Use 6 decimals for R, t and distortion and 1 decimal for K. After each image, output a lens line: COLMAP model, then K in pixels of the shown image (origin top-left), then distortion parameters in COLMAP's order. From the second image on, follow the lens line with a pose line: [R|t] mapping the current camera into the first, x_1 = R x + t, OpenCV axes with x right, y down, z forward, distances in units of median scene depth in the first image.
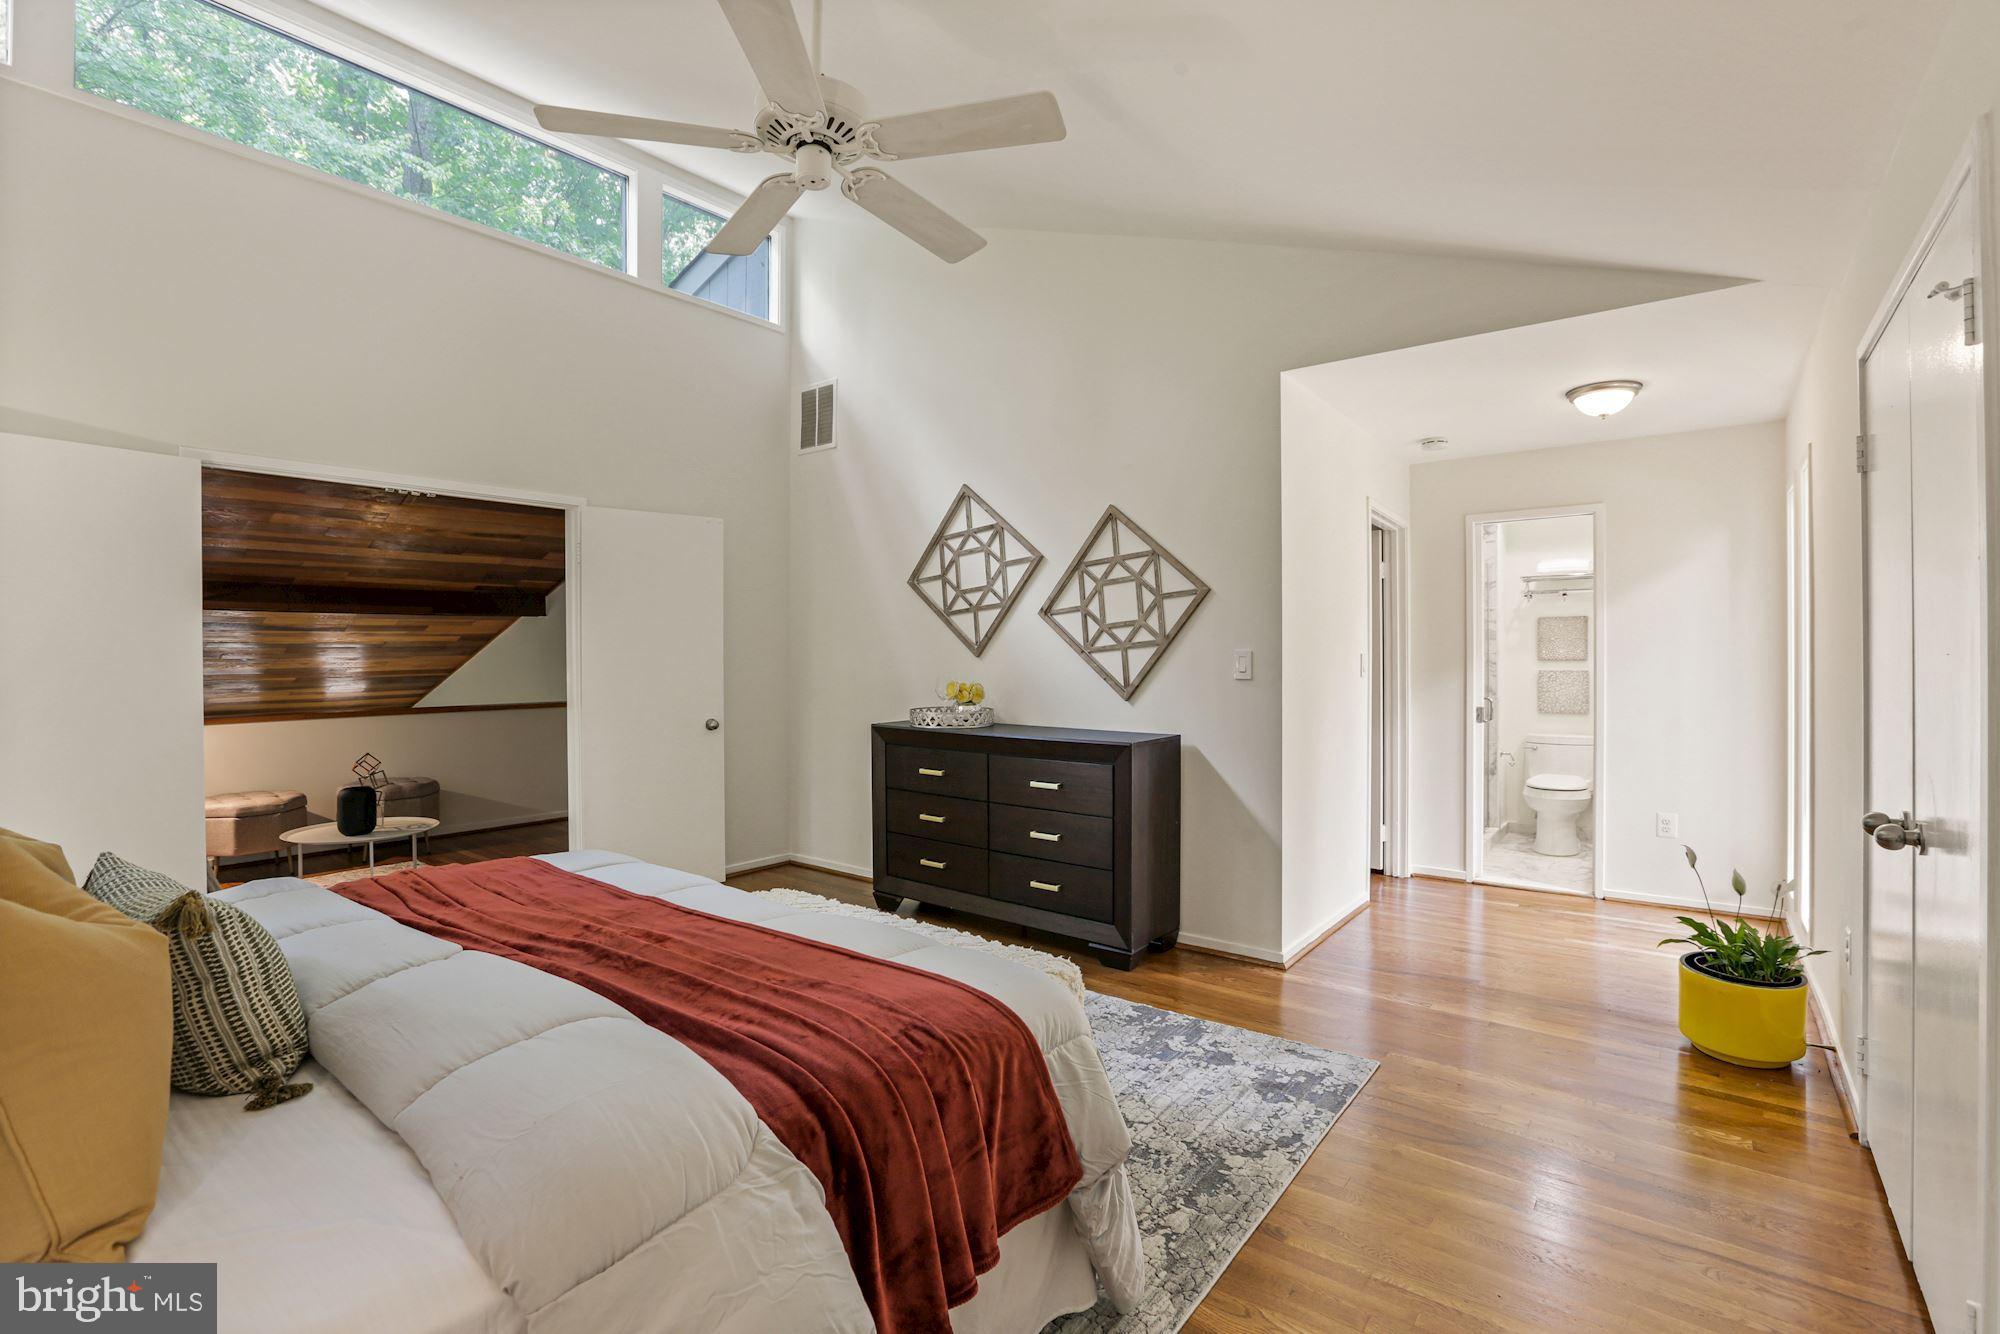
lens RADIAL K [[913.3, 0, 1007.0], [0, 913.3, 659.6], [0, 0, 1]] dist [-0.002821, -0.000118]
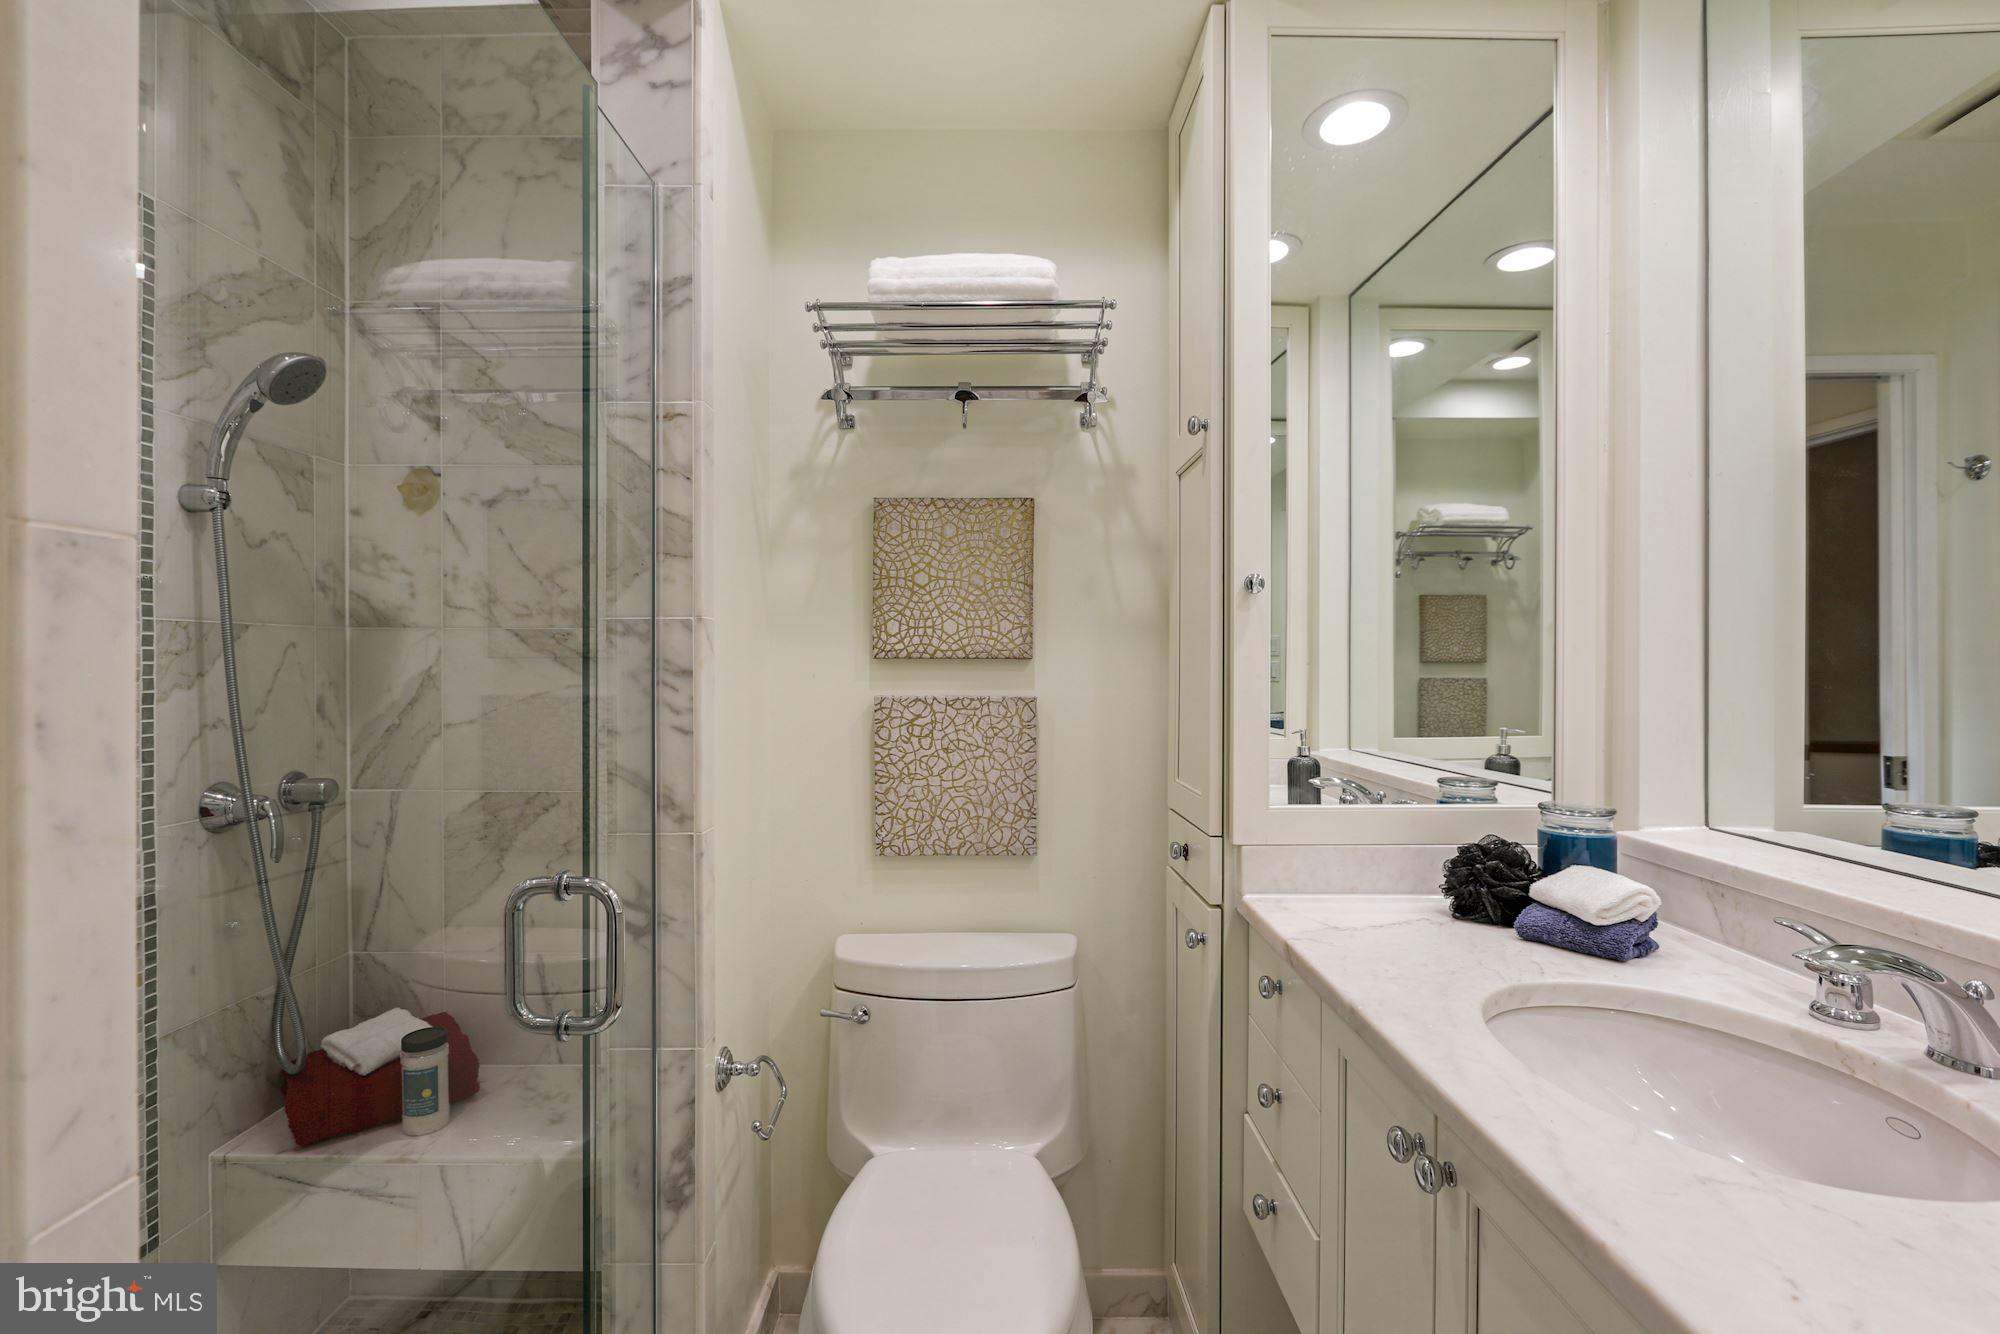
lens RADIAL K [[913.3, 0, 1001.9], [0, 913.3, 665.0], [0, 0, 1]] dist [-0.002821, -0.000118]
pose [[0.804806, 0.000425, 0.593538, 0.460305], [-0.000573, 1.000000, 0.000062, 0.002171], [-0.593538, -0.000390, 0.804806, 0.774471]]
